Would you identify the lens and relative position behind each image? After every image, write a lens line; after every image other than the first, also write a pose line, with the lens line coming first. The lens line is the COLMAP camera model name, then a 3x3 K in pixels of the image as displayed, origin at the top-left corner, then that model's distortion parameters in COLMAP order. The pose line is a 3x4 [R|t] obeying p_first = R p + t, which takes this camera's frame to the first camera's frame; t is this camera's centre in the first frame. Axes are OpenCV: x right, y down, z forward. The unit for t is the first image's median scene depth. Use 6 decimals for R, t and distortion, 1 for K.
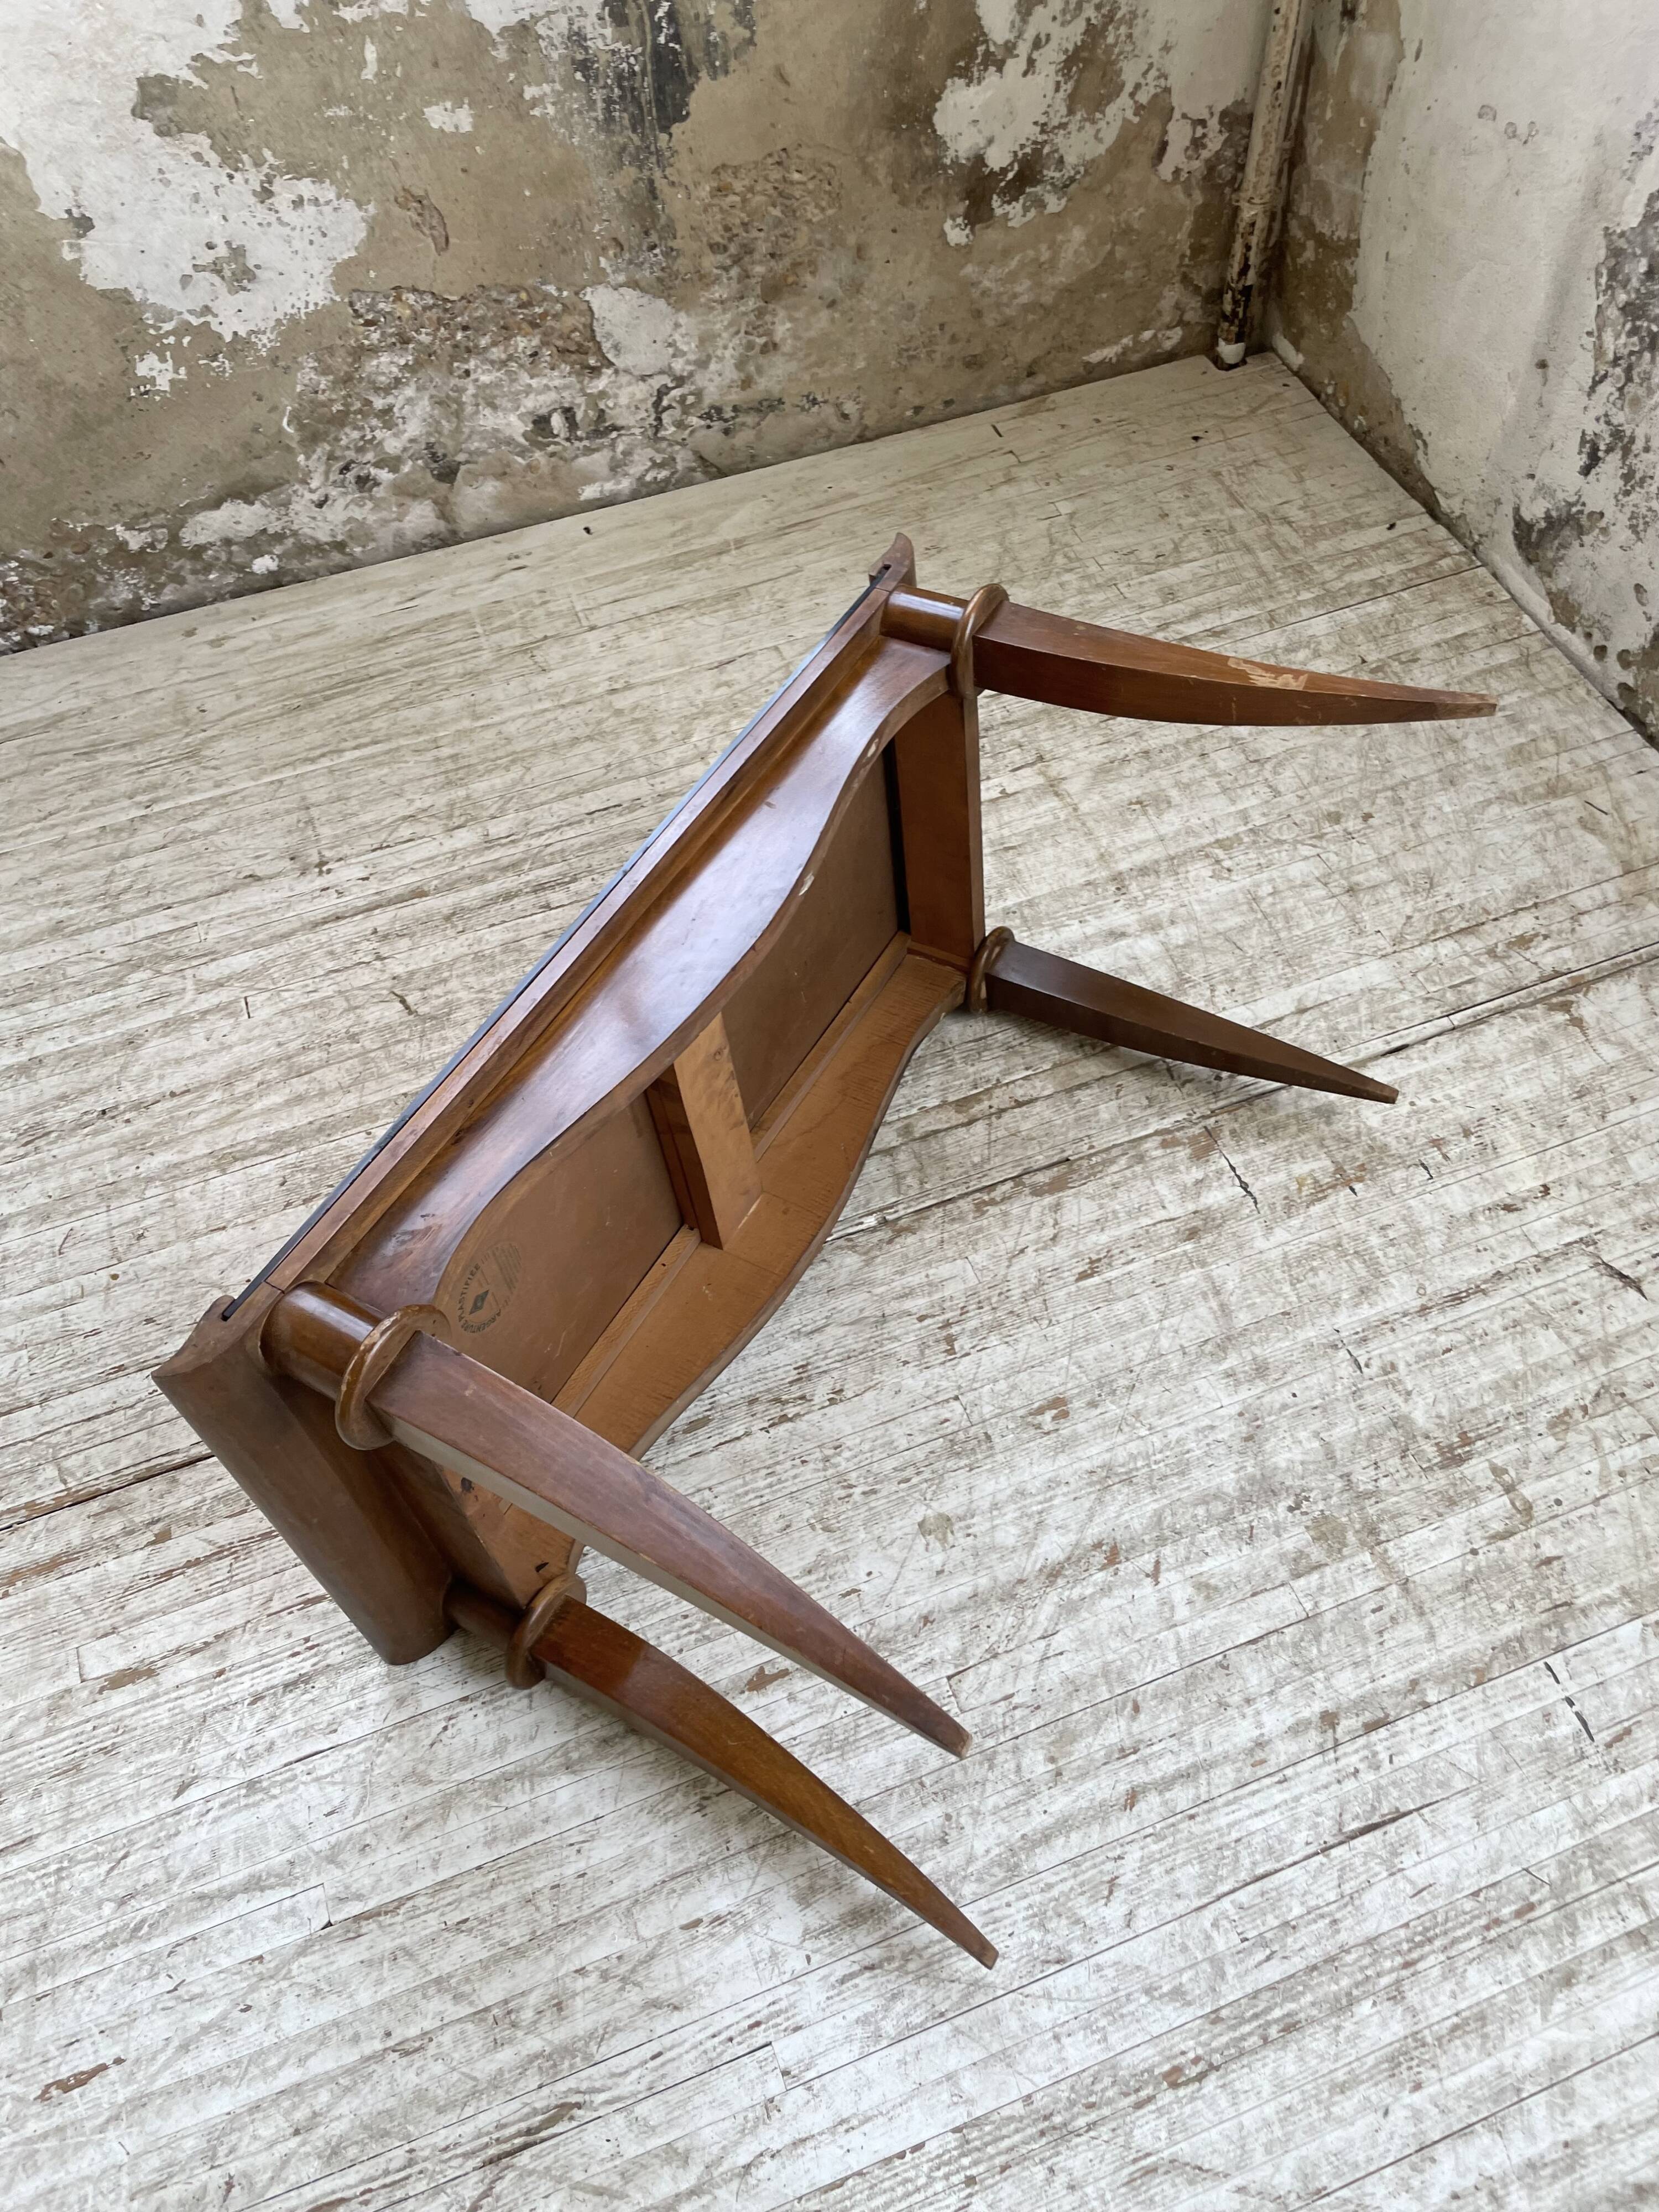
lens RADIAL K [[1677.2, 0, 822.0], [0, 1677.2, 1082.2], [0, 0, 1]] dist [0.081643, -0.114895]
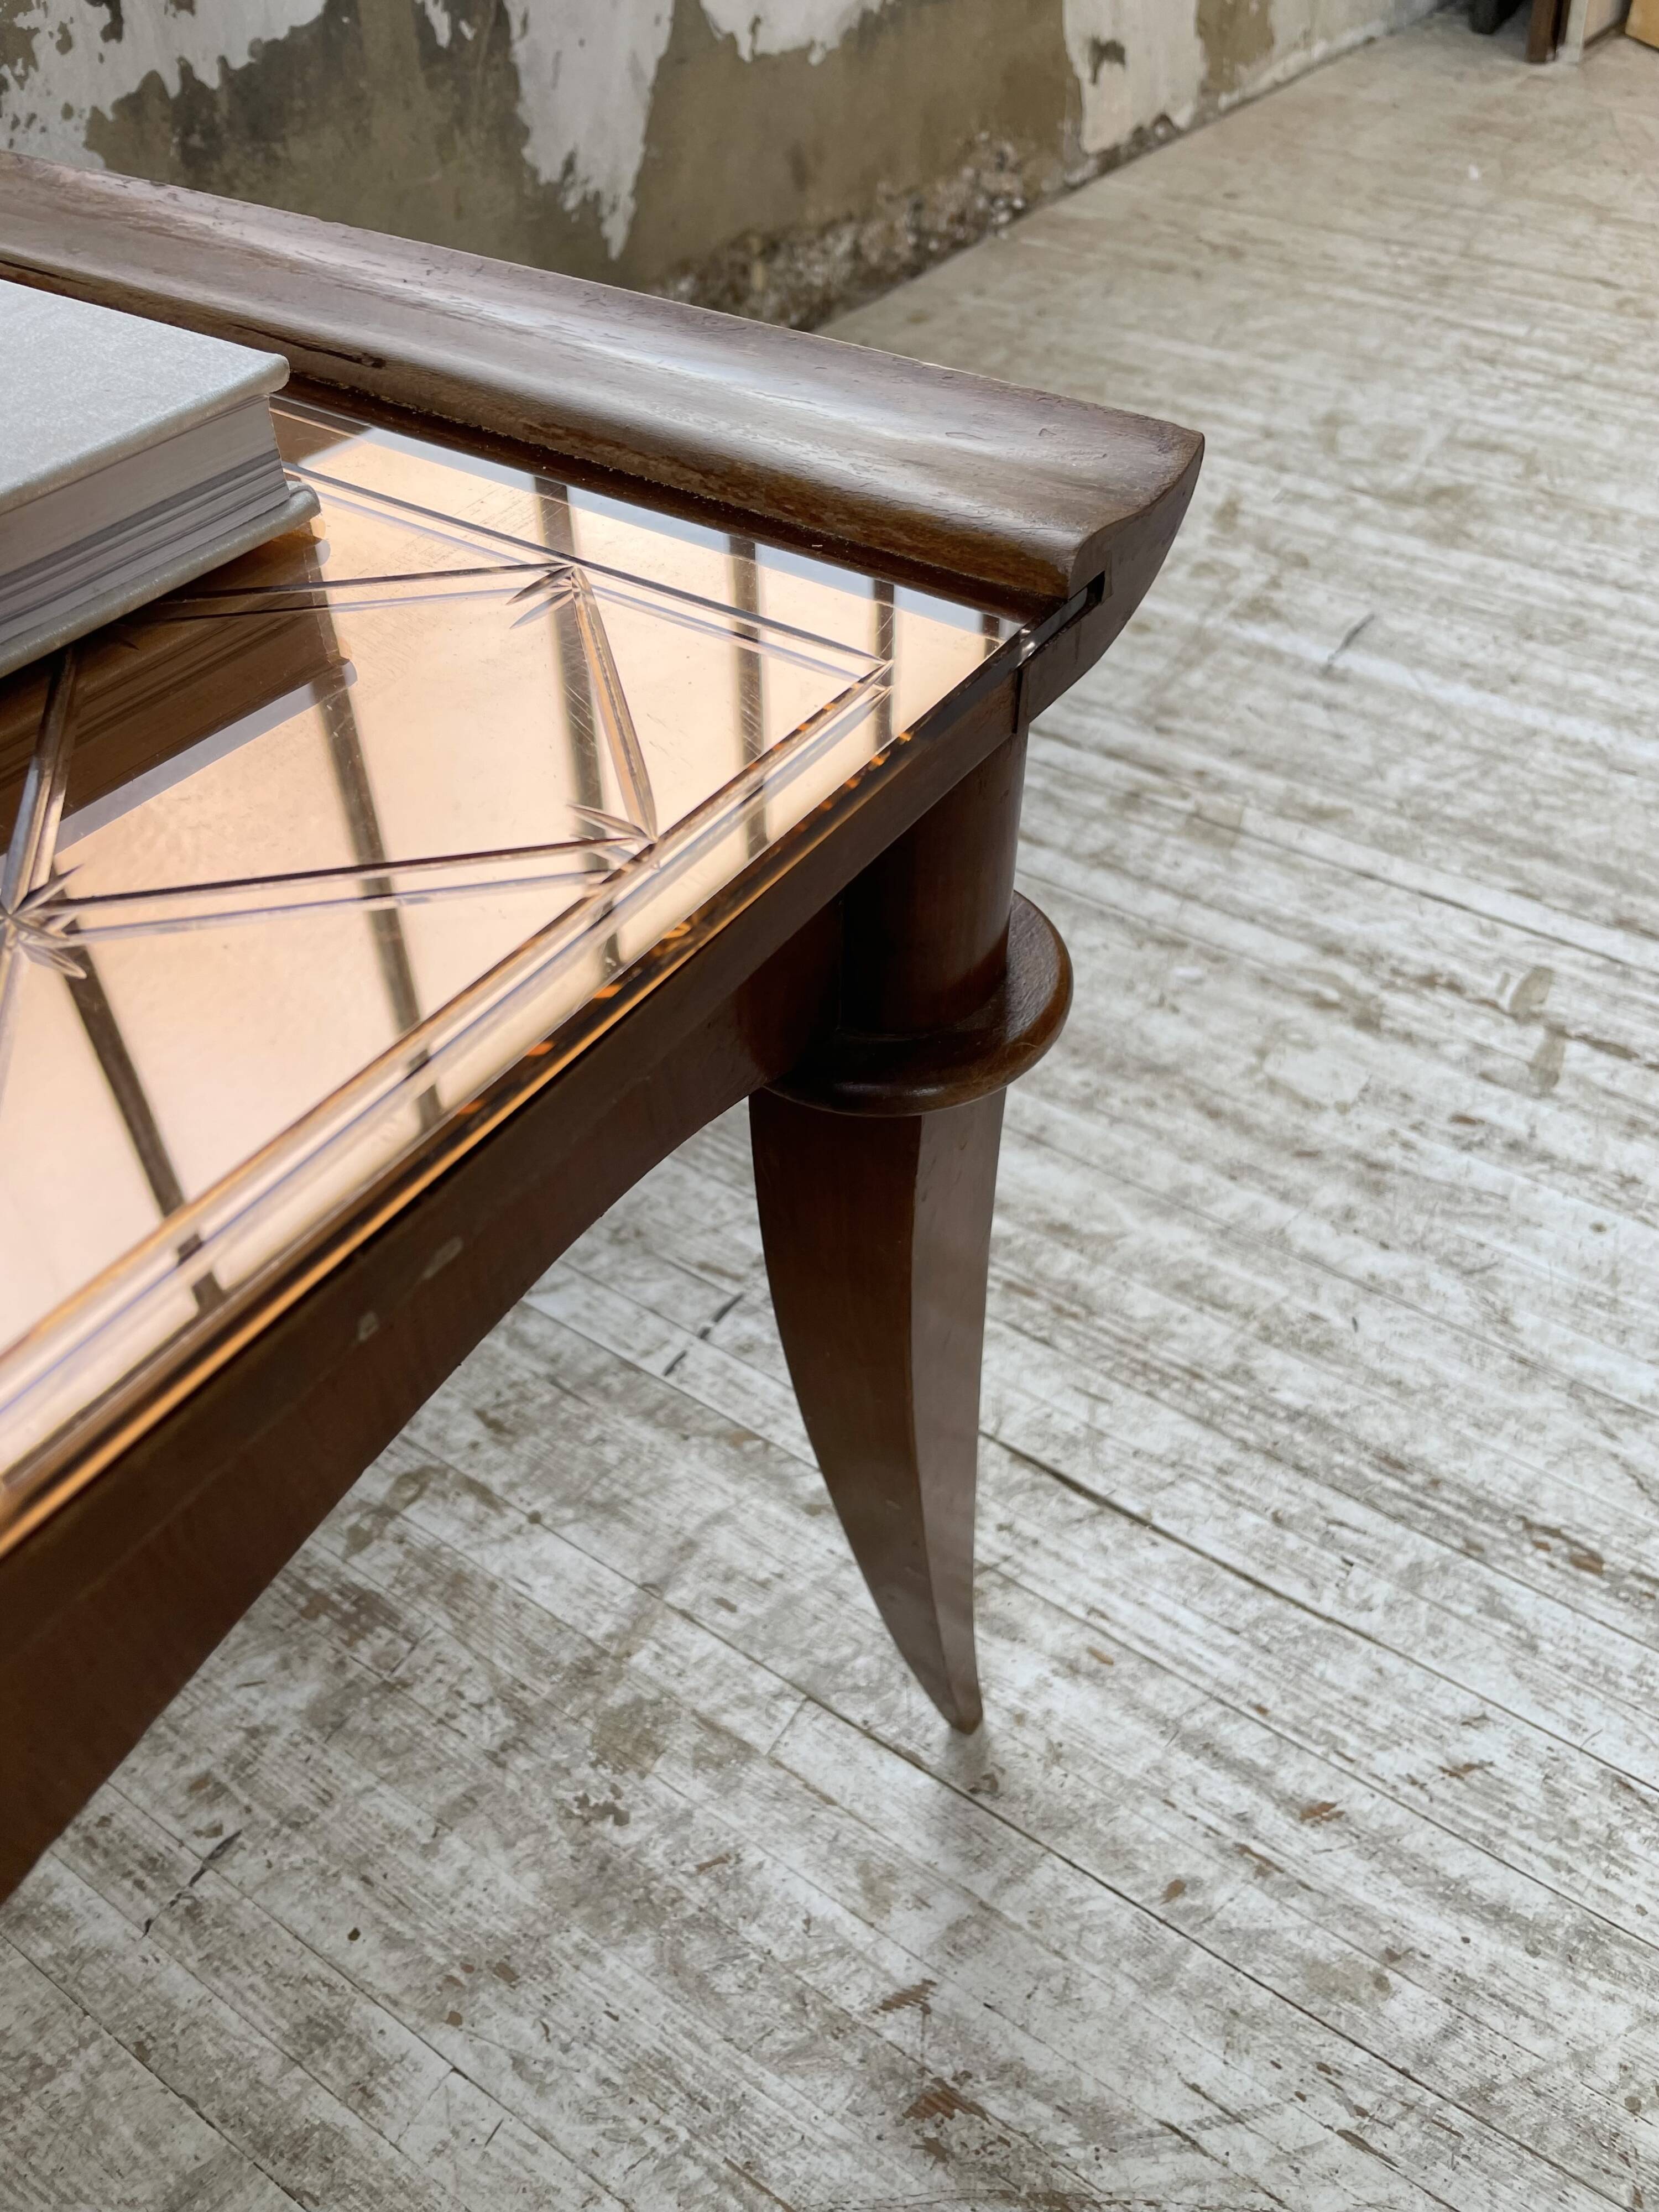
lens RADIAL K [[1699.7, 0, 837.0], [0, 1699.7, 1091.4], [0, 0, 1]] dist [0.078148, -0.121968]
pose [[-0.579803, -0.535662, 0.613918, 0.040102], [0.664648, 0.124852, 0.736651, -0.061993], [-0.471244, 0.835152, 0.283637, 0.475496]]
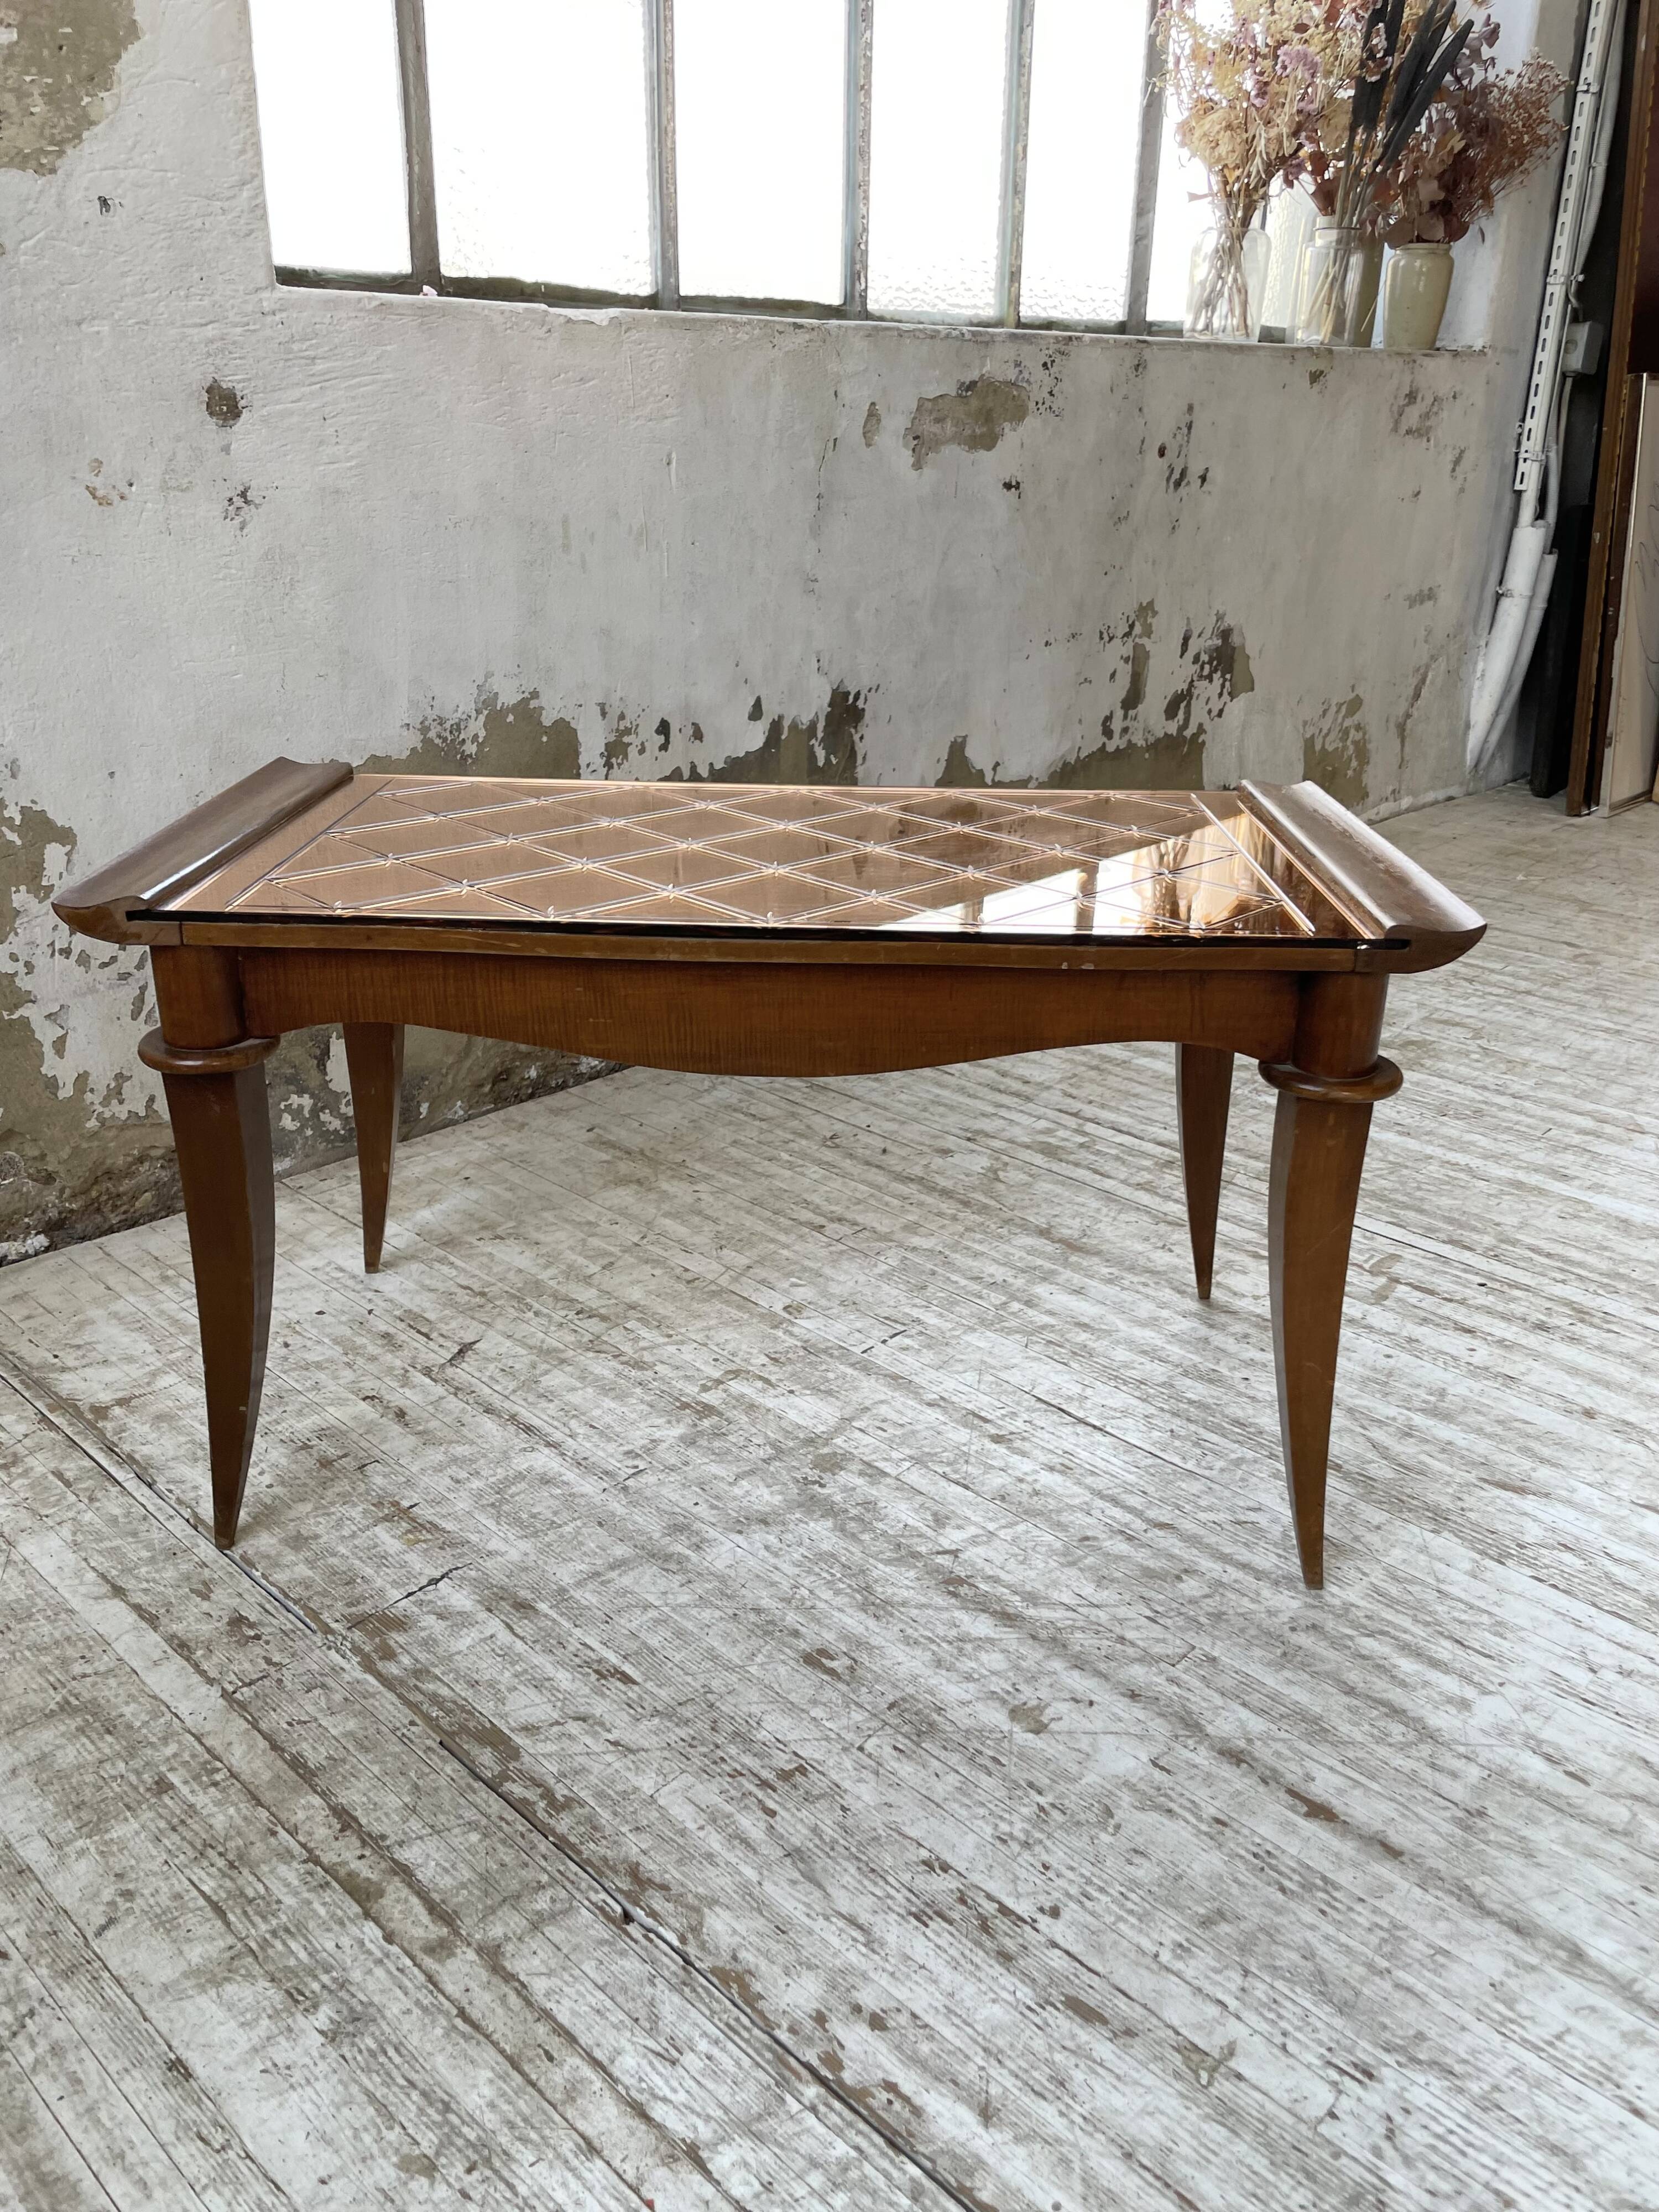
lens RADIAL K [[1671.0, 0, 800.5], [0, 1671.0, 1100.5], [0, 0, 1]] dist [0.084303, -0.117747]
pose [[-0.422420, -0.320174, 0.847968, -0.341834], [0.729417, 0.435280, 0.527715, -0.267032], [-0.538064, 0.841439, 0.049669, 0.548854]]
